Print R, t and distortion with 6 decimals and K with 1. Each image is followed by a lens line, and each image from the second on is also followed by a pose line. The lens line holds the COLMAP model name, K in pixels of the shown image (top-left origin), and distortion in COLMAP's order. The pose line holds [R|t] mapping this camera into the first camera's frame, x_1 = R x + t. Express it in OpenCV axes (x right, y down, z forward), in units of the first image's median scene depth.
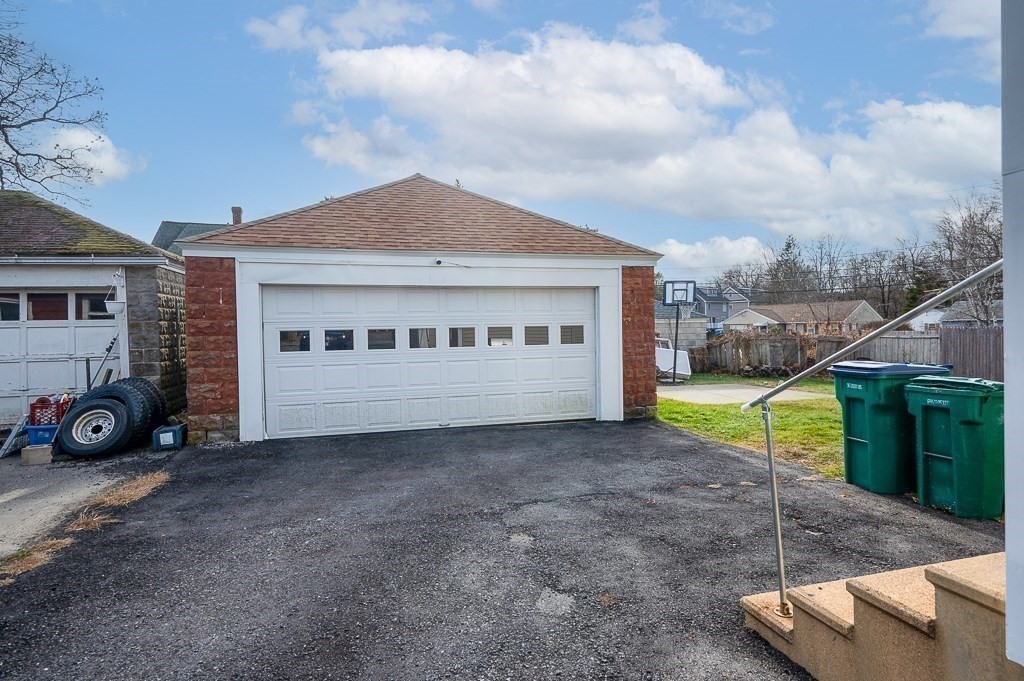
lens RADIAL K [[559.8, 0, 472.1], [0, 559.8, 330.1], [0, 0, 1]] dist [0.004455, 0.000608]
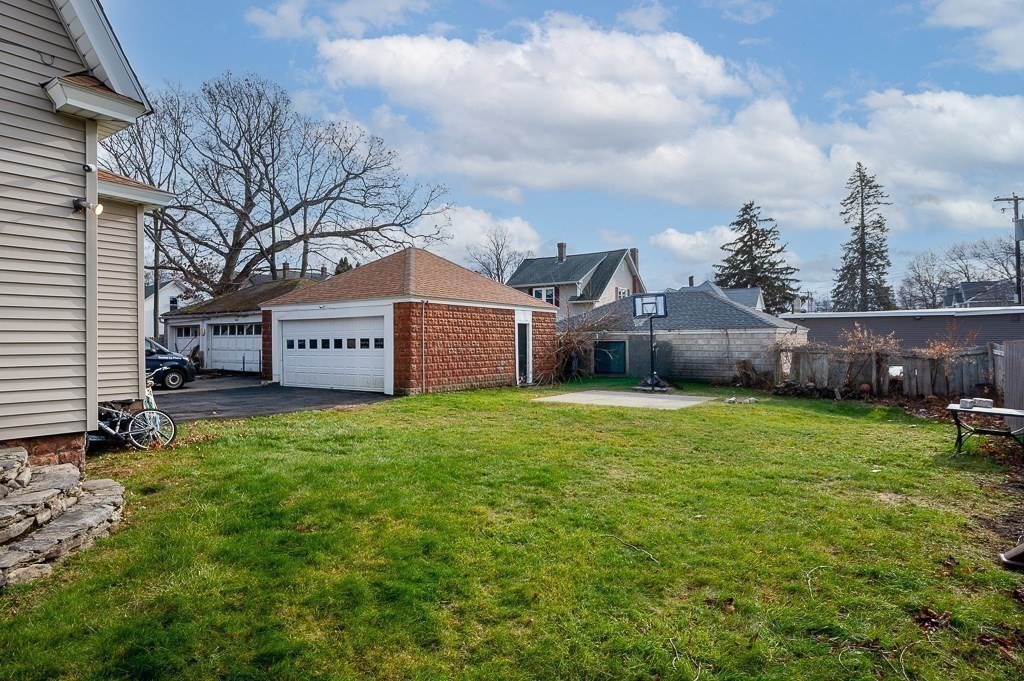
lens RADIAL K [[575.6, 0, 514.0], [0, 575.6, 338.5], [0, 0, 1]] dist [-0.005103, 0.001448]
pose [[0.632528, 0.007629, -0.774500, 1.831963], [-0.002822, 0.999968, 0.007545, -0.021808], [0.774532, -0.002587, 0.632529, 0.192061]]
